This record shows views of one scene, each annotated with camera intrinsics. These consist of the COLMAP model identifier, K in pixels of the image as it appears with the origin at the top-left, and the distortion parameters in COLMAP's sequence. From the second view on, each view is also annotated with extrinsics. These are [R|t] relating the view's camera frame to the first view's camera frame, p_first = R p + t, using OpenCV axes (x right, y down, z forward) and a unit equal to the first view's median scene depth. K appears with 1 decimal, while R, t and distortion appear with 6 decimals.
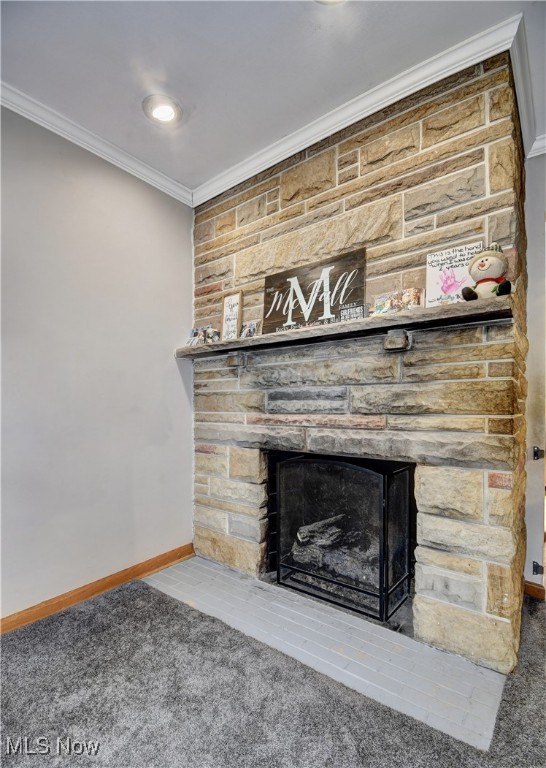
lens RADIAL K [[359.9, 0, 273.3], [0, 359.9, 409.4], [0, 0, 1]] dist [0.022775, -0.029429]
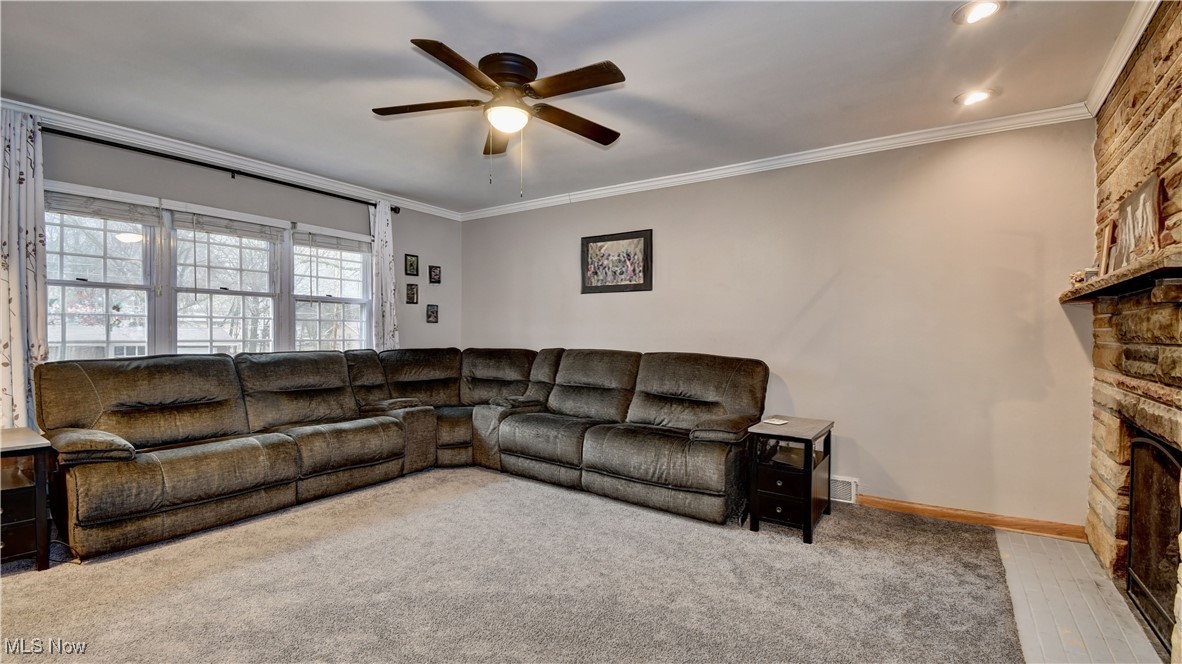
lens RADIAL K [[517.0, 0, 591.0], [0, 517.0, 332.0], [0, 0, 1]] dist [0.000181, -0.015833]
pose [[0.053415, -0.000446, -0.998572, 1.147129], [-0.016123, 0.999869, -0.001310, -0.070094], [0.998442, 0.016170, 0.053401, -0.250772]]
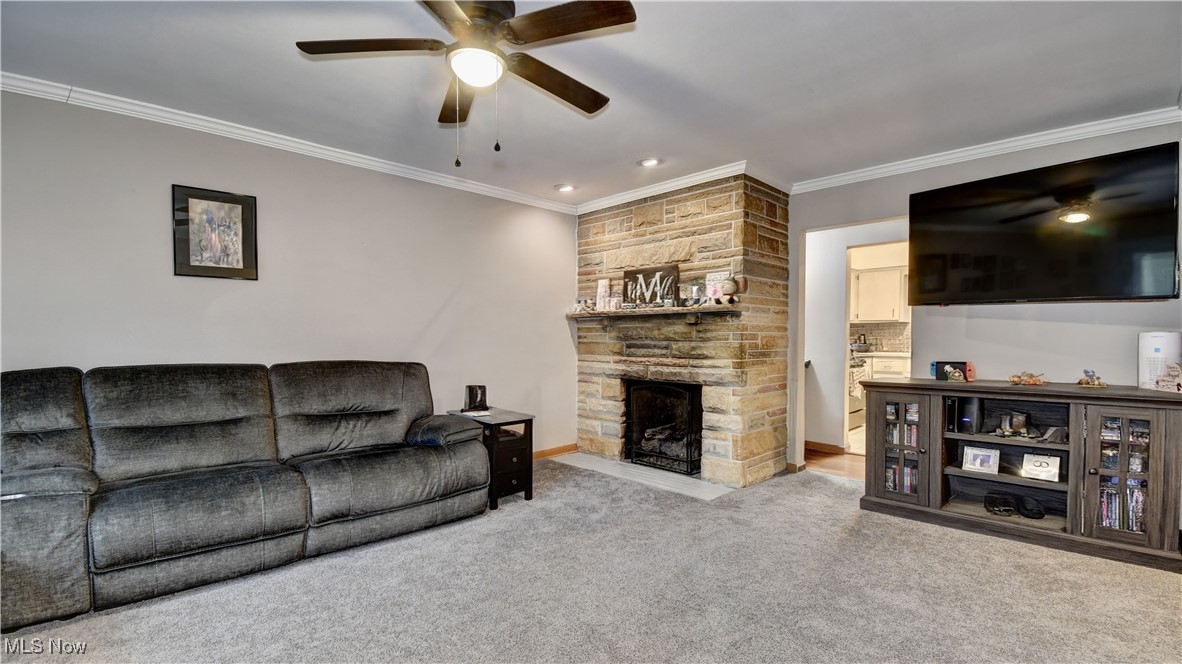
lens RADIAL K [[519.0, 0, 589.5], [0, 519.0, 347.7], [0, 0, 1]] dist [-0.000166, -0.000153]
pose [[0.990789, 0.002326, -0.135398, 0.152679], [-0.000681, 0.999925, 0.012196, -0.061859], [0.135417, -0.011992, 0.990716, -1.439215]]
